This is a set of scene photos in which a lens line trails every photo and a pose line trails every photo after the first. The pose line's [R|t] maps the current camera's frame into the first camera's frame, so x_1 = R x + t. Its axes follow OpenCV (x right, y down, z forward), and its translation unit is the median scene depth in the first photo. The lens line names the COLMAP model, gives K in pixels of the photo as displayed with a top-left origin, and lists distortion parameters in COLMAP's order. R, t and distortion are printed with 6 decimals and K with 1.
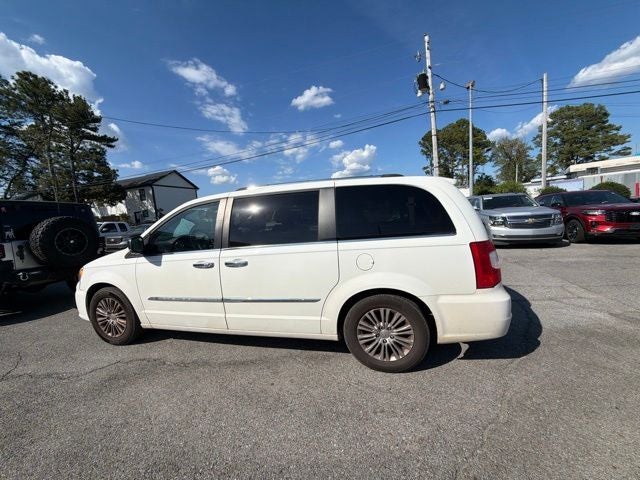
lens RADIAL K [[256.8, 0, 320.7], [0, 256.8, 241.4], [0, 0, 1]] dist [-0.000077, 0.000276]
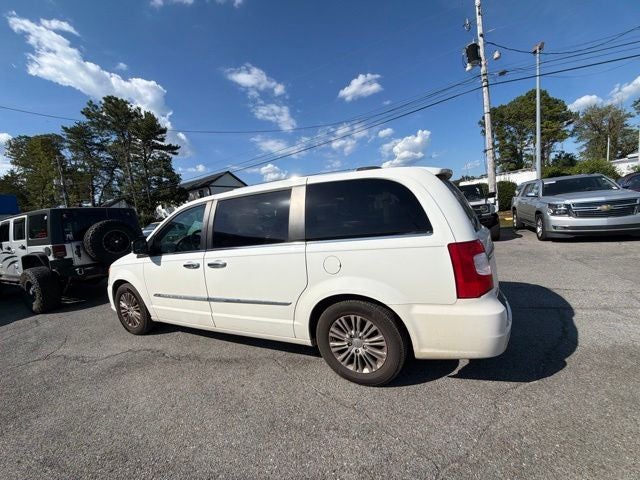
lens RADIAL K [[256.5, 0, 319.9], [0, 256.5, 241.5], [0, 0, 1]] dist [0.000930, -0.000105]
pose [[0.980778, -0.010593, -0.194837, 0.084128], [0.015843, 0.999552, 0.025406, -0.007809], [0.194480, -0.028005, 0.980507, 0.023883]]
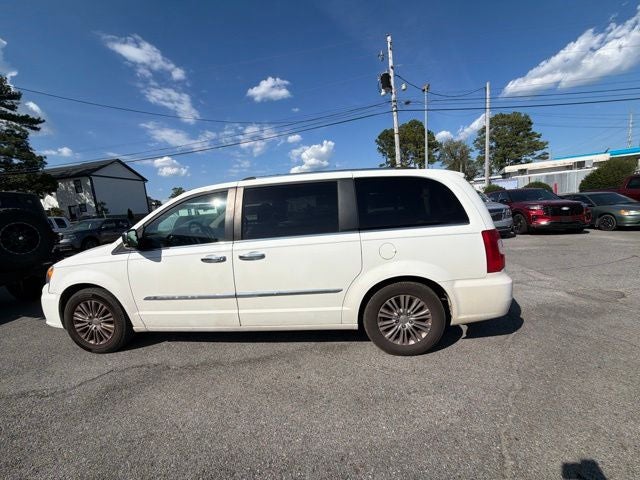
lens RADIAL K [[256.5, 0, 319.9], [0, 256.5, 241.5], [0, 0, 1]] dist [0.000930, -0.000105]
pose [[0.987781, -0.016525, 0.154968, -0.068538], [0.013546, 0.999703, 0.020261, 0.004506], [-0.155257, -0.017914, 0.987712, 0.006927]]
